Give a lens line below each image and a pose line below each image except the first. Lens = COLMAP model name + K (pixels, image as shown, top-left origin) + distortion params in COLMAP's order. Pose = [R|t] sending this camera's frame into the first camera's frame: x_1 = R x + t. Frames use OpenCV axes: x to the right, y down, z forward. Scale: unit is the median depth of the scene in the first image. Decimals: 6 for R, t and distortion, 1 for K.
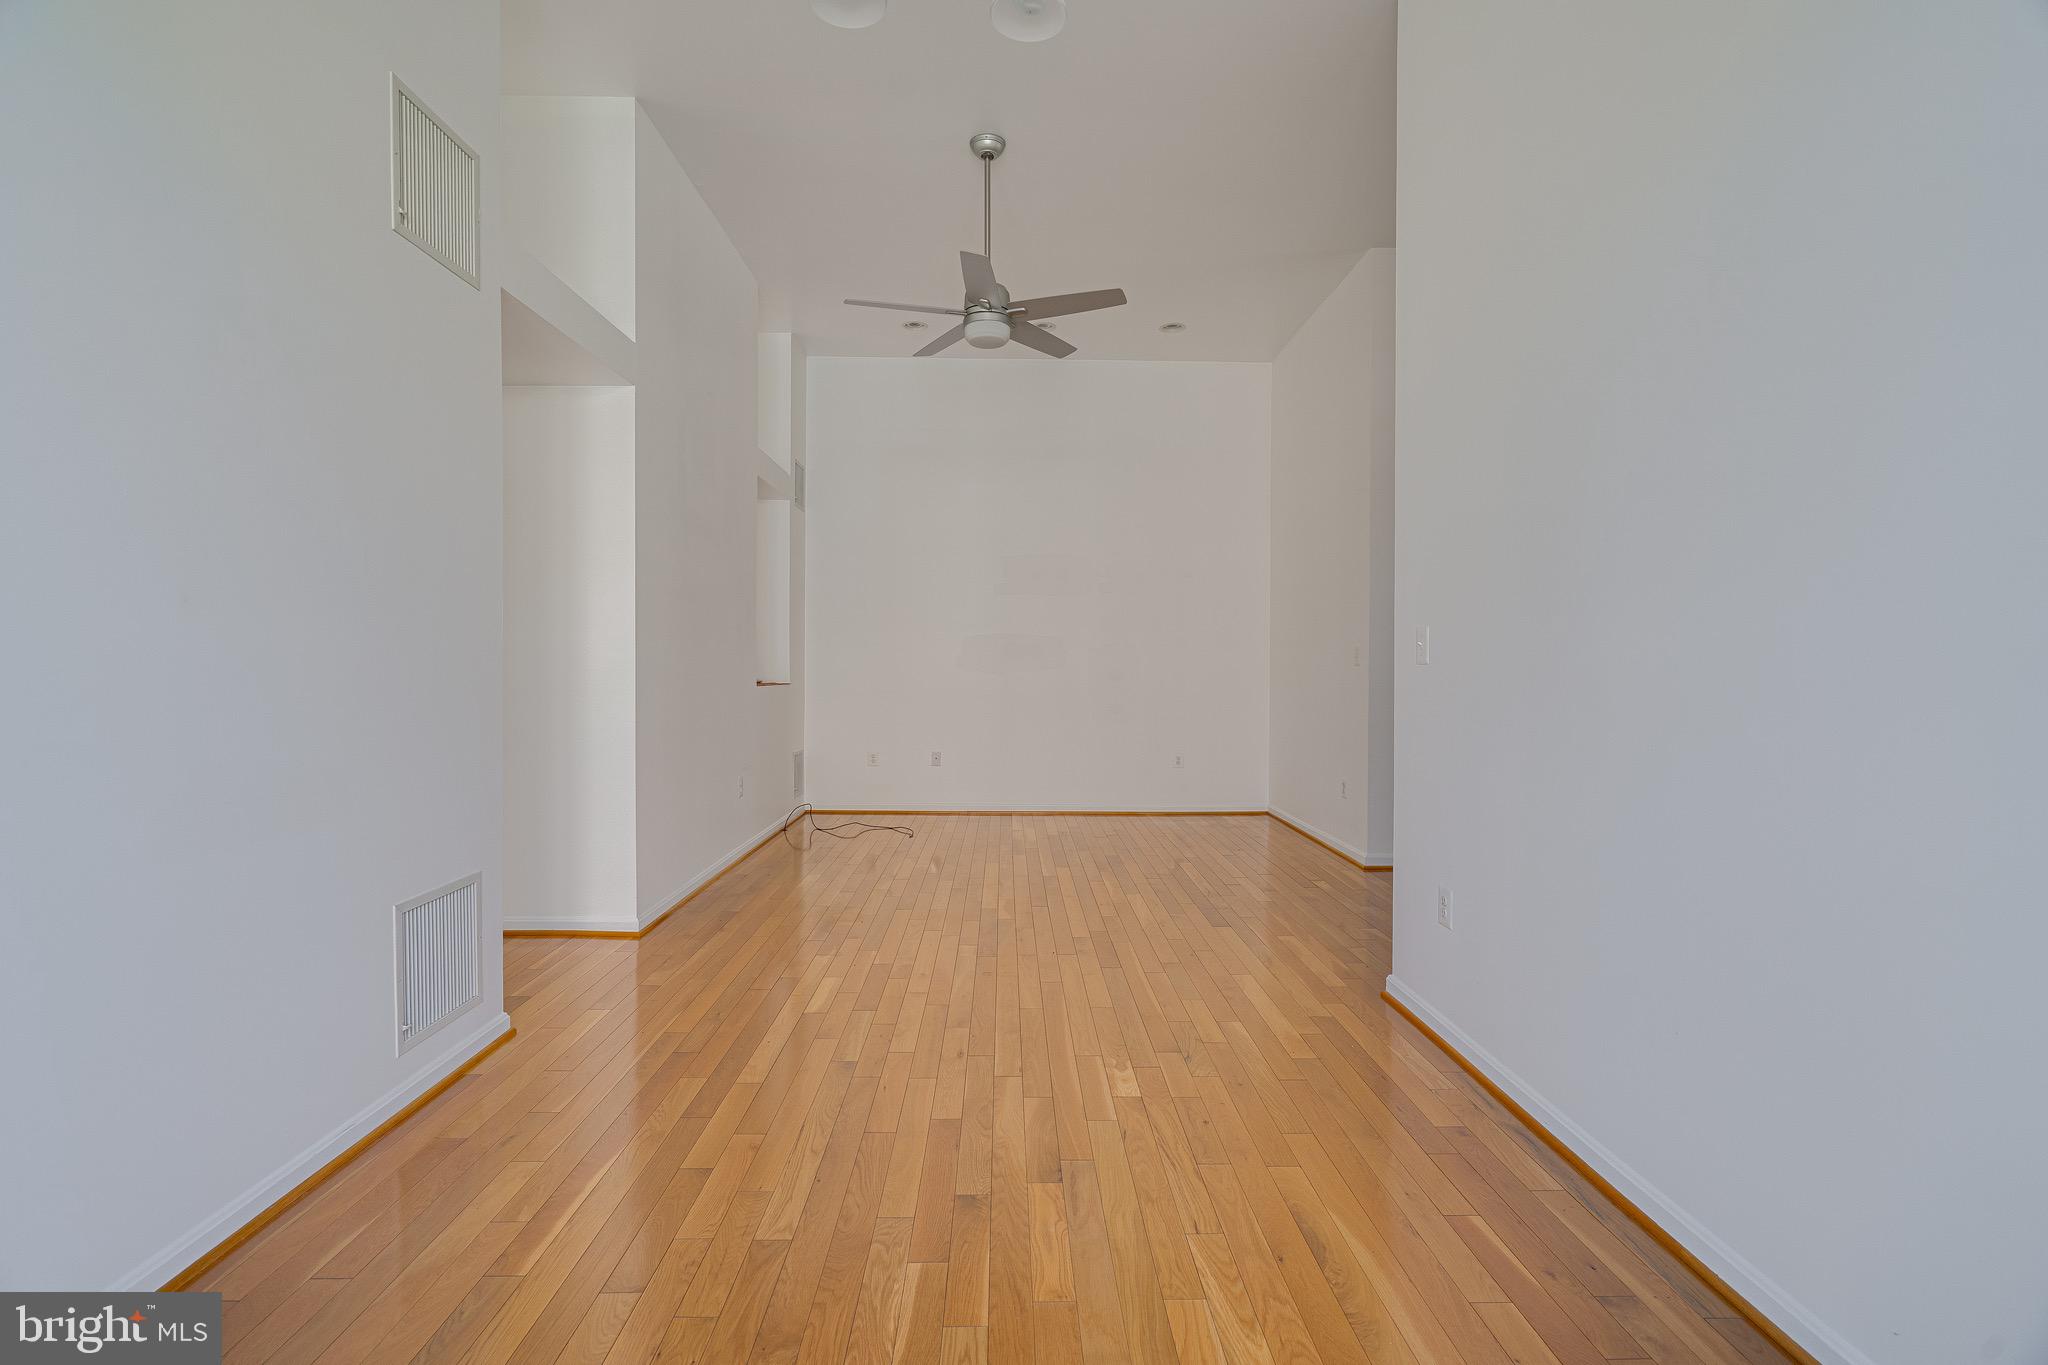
lens RADIAL K [[919.4, 0, 1024.0], [0, 919.4, 682.5], [0, 0, 1]] dist [-0.001993, -0.000012]
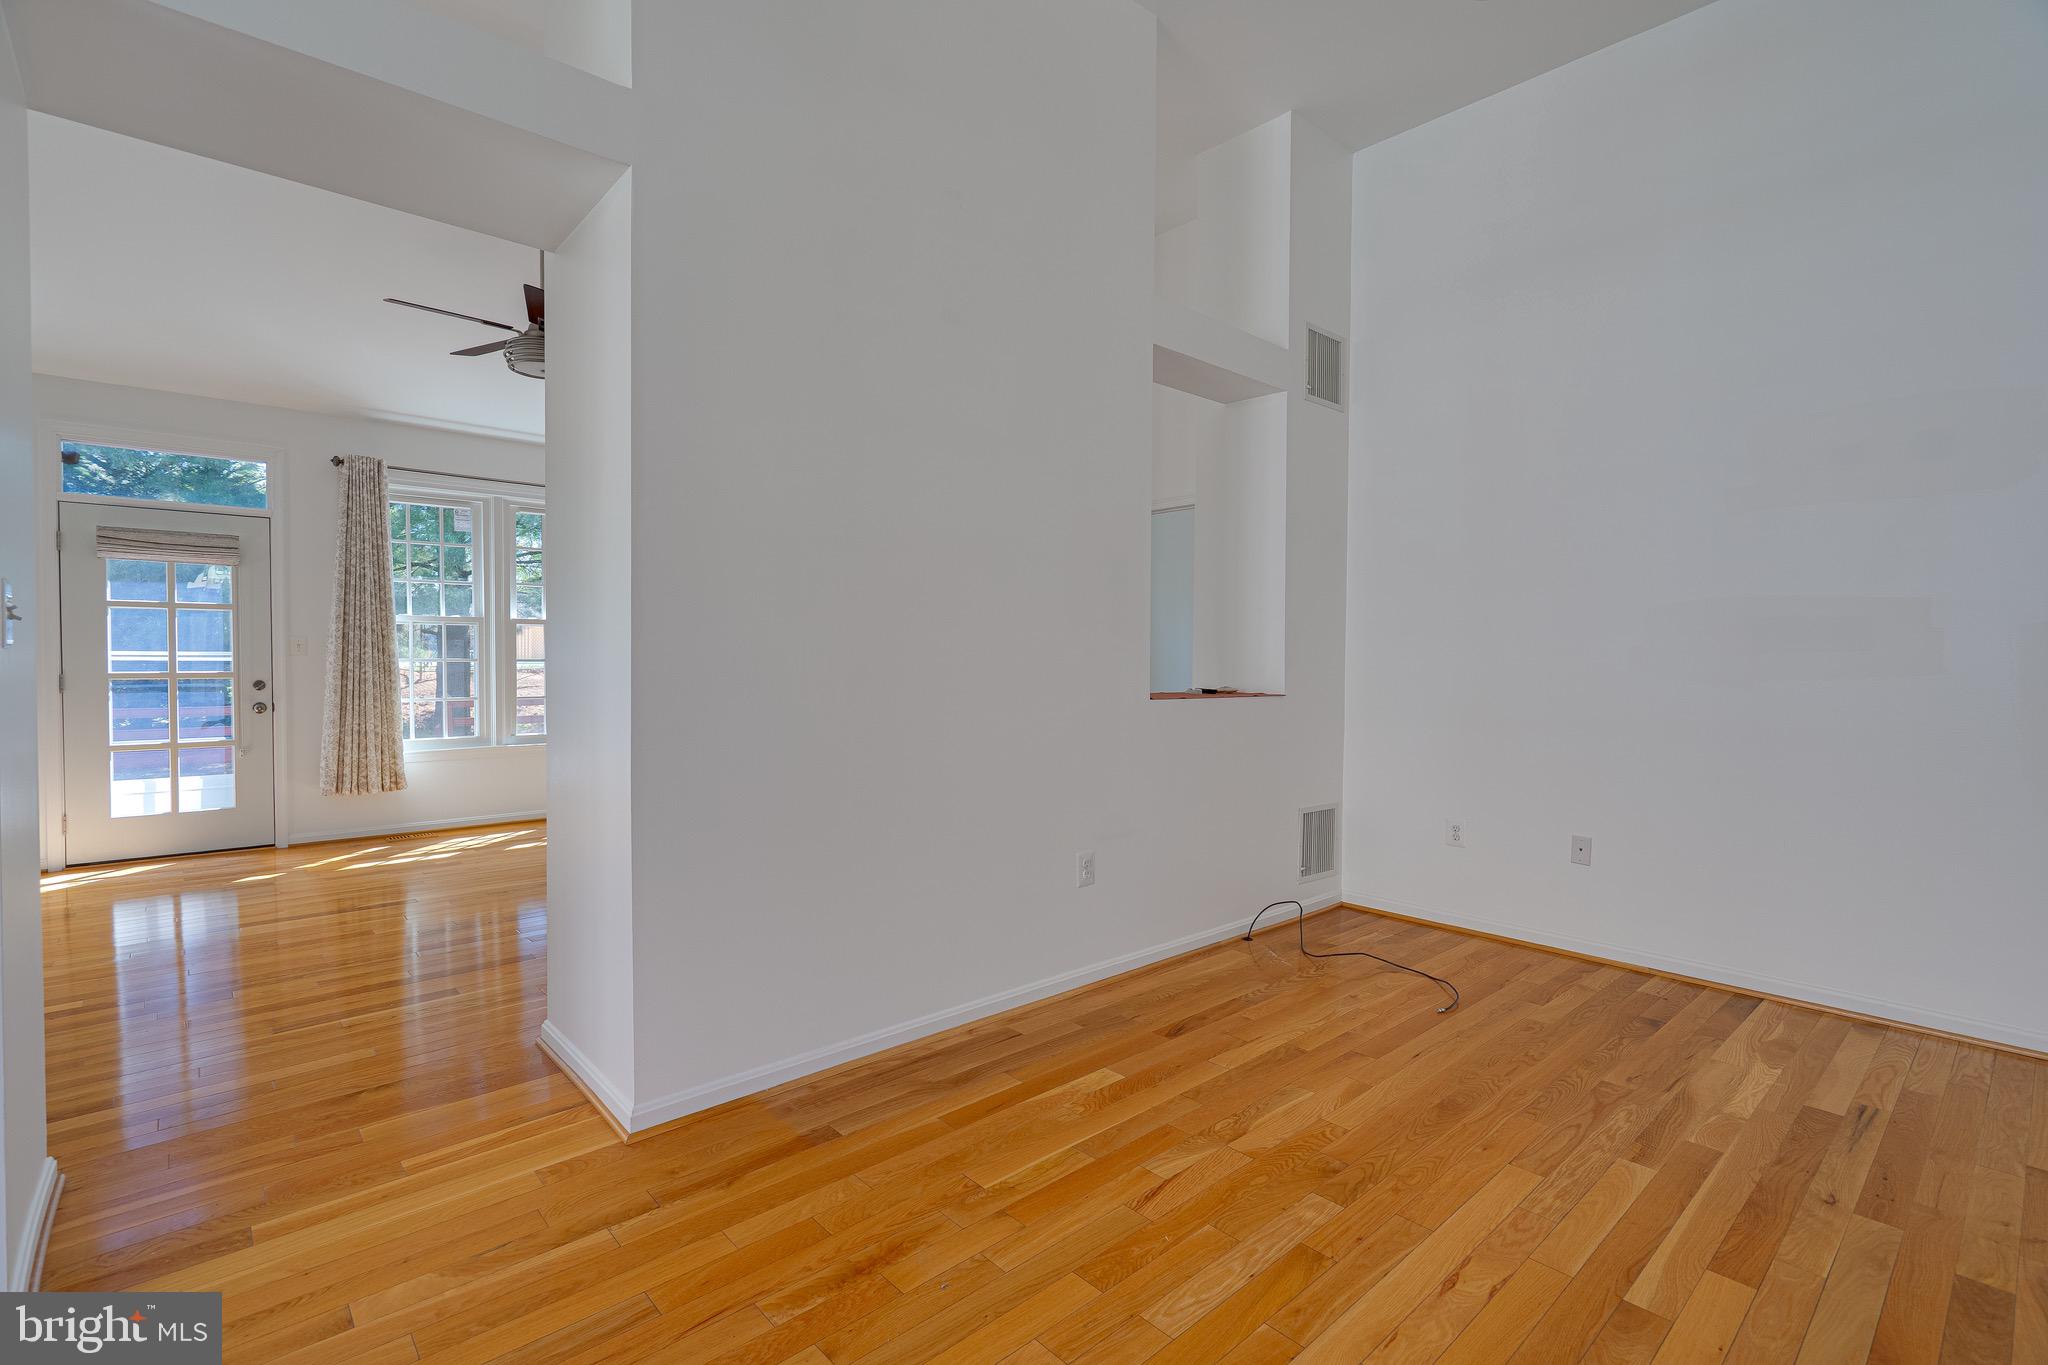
lens RADIAL K [[919.4, 0, 1024.0], [0, 919.4, 682.5], [0, 0, 1]] dist [-0.001993, -0.000012]
pose [[0.645353, 0.001125, -0.763884, 0.095744], [-0.009146, 0.999939, -0.006254, -0.001493], [0.763830, 0.011022, 0.645323, 0.480628]]
